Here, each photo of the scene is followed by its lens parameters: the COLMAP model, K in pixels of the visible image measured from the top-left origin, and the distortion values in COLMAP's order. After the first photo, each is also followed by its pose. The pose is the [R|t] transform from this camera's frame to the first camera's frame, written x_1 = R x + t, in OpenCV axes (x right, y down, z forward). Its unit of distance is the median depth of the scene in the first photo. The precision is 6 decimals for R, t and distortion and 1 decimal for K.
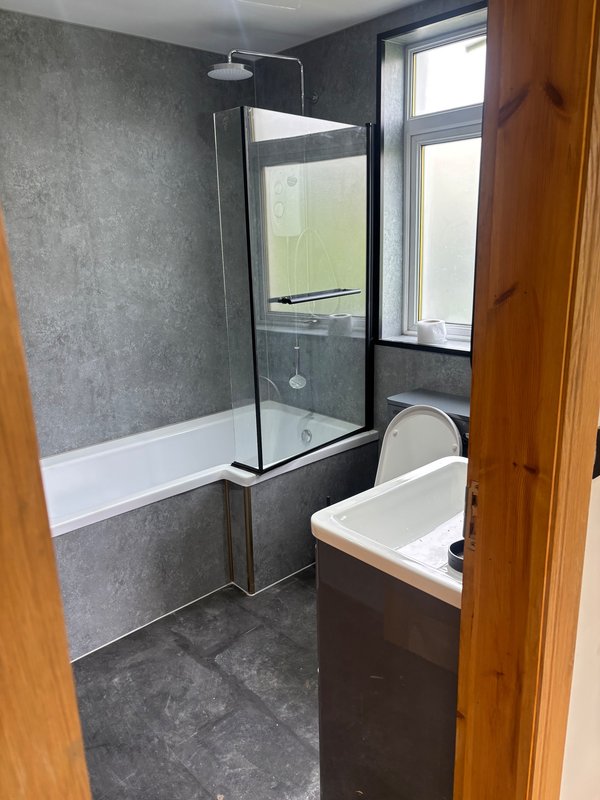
lens RADIAL K [[600.7, 0, 297.7], [0, 600.7, 402.8], [0, 0, 1]] dist [0.006379, -0.007550]
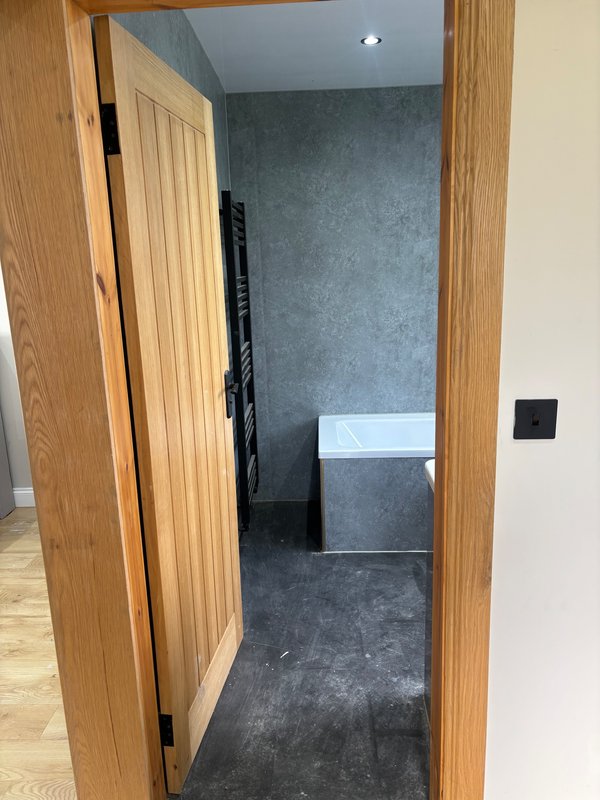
lens RADIAL K [[600.7, 0, 297.7], [0, 600.7, 402.8], [0, 0, 1]] dist [0.006379, -0.007550]
pose [[0.713107, 0.169145, -0.680345, 0.415079], [-0.176808, 0.982479, 0.058939, 0.022587], [0.678394, 0.078261, 0.730519, -0.112944]]
